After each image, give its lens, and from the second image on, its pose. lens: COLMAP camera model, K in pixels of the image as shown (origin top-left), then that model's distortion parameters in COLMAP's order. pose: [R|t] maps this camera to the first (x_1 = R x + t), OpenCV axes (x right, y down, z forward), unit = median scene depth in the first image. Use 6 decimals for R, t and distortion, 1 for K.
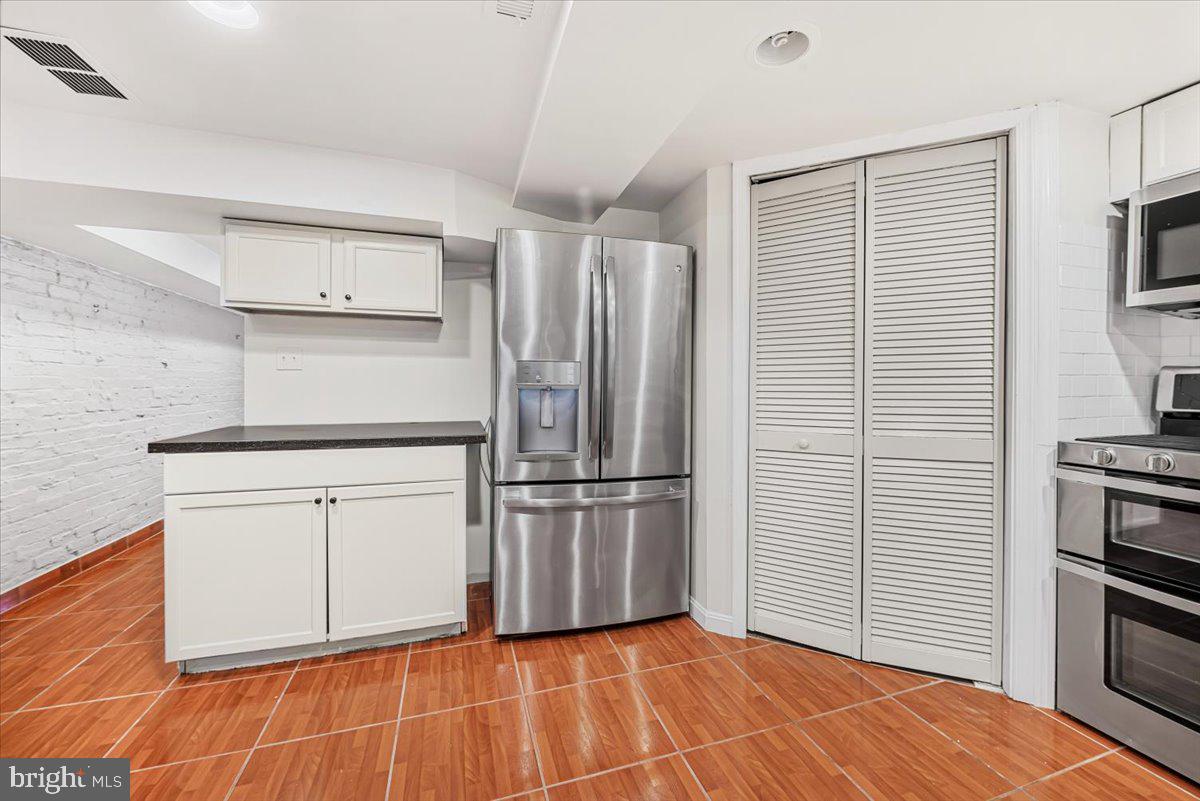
lens RADIAL K [[485.2, 0, 604.9], [0, 485.2, 384.2], [0, 0, 1]] dist [-0.001442, -0.000409]
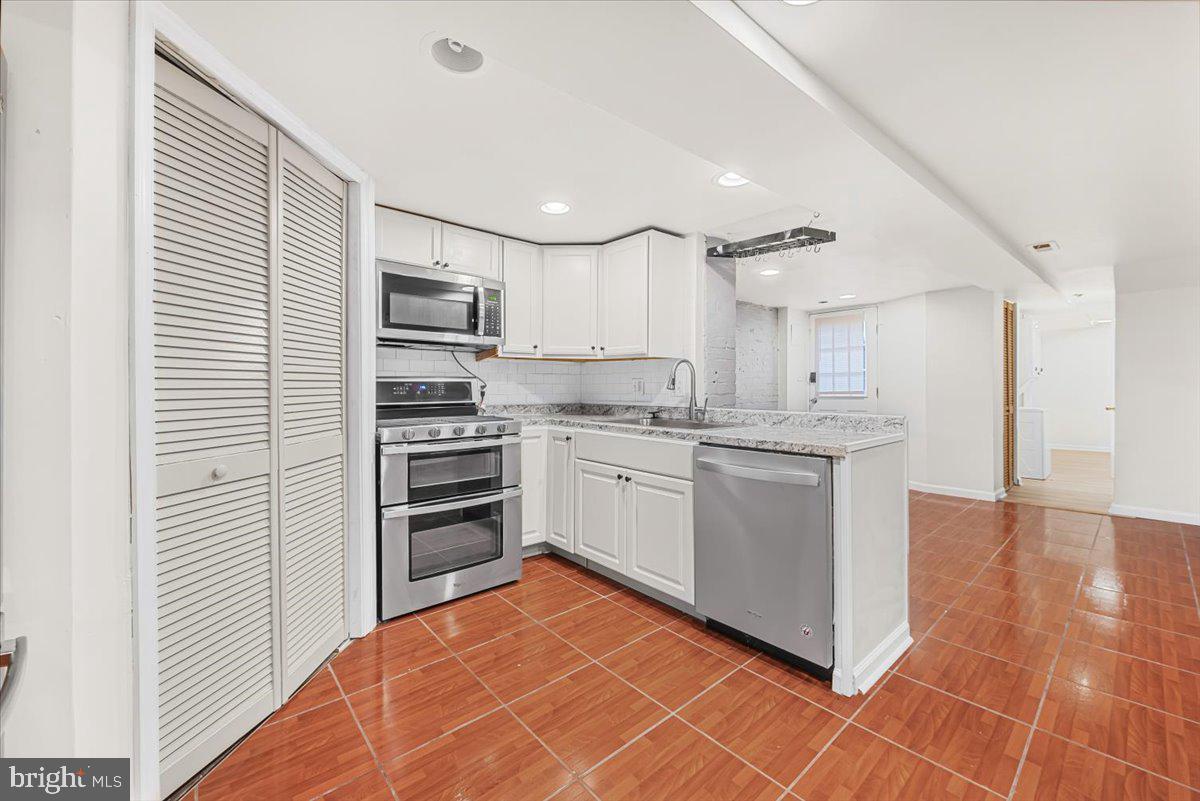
lens RADIAL K [[475.1, 0, 597.8], [0, 475.1, 390.3], [0, 0, 1]] dist [-0.001043, -0.000135]
pose [[-0.388653, -0.004108, 0.921375, -0.476701], [0.003984, 0.999973, 0.006140, 0.001924], [-0.921375, 0.006057, -0.388627, 0.810990]]
